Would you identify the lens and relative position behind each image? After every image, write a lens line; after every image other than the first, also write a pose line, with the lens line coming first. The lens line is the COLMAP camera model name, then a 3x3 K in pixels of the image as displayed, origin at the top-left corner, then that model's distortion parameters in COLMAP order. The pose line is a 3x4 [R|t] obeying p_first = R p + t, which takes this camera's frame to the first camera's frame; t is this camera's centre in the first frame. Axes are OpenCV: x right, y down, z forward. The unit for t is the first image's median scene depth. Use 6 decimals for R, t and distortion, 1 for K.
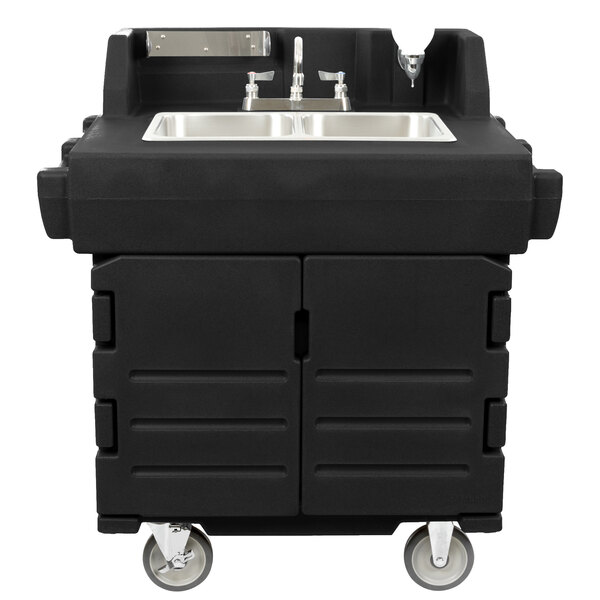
lens RADIAL K [[1403.3, 0, 300.2], [0, 1403.3, 302.5], [0, 0, 1]] dist [0.091685, 0.000000]
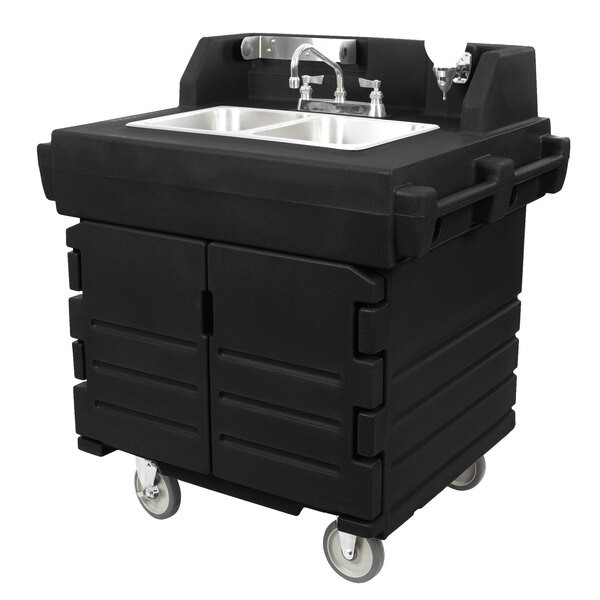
lens RADIAL K [[1191.5, 0, 301.2], [0, 1191.5, 297.6], [0, 0, 1]] dist [-0.015557, 0.000000]
pose [[0.825452, 0.157414, -0.542079, 0.541547], [-0.148120, 0.987081, 0.061088, -0.054429], [0.544692, 0.029868, 0.838104, 0.251156]]
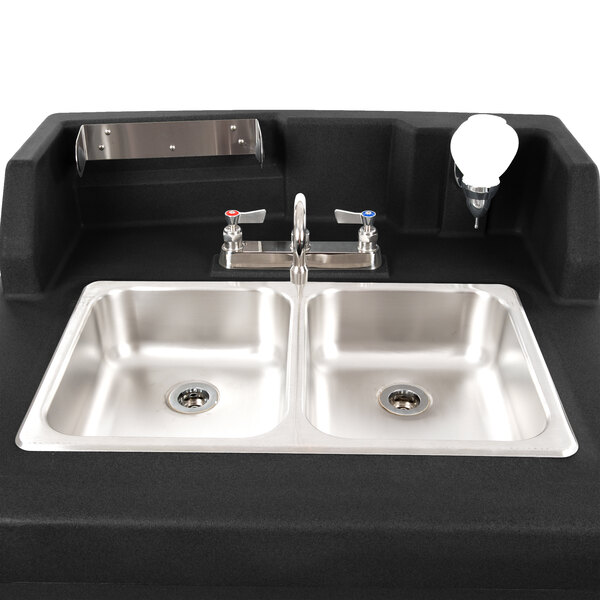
lens RADIAL K [[800.0, 0, 296.8], [0, 800.0, 330.8], [0, 0, 1]] dist [-0.000616, 0.000000]
pose [[0.999262, 0.016851, -0.034520, 0.010409], [-0.005623, 0.953129, 0.302513, -0.246181], [0.038000, -0.302096, 0.952520, 0.696305]]
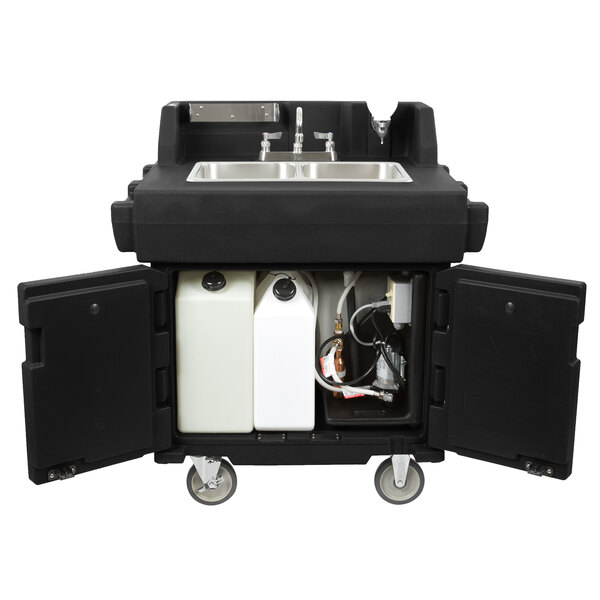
lens RADIAL K [[1067.3, 0, 305.1], [0, 1067.3, 307.1], [0, 0, 1]] dist [0.011854, 0.000000]
pose [[0.999999, 0.000354, 0.001034, 0.003750], [-0.000350, 0.999990, -0.004478, 0.013221], [-0.001035, 0.004477, 0.999989, -0.051912]]
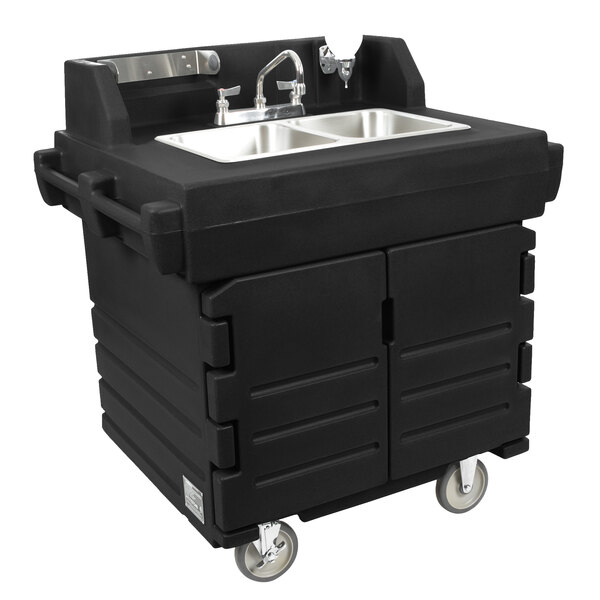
lens RADIAL K [[1061.9, 0, 300.8], [0, 1061.9, 296.9], [0, 0, 1]] dist [0.017428, 0.000000]
pose [[0.879714, -0.185905, 0.437655, -0.398292], [0.168641, 0.982556, 0.078387, -0.068588], [-0.444593, 0.004849, 0.895720, 0.282986]]
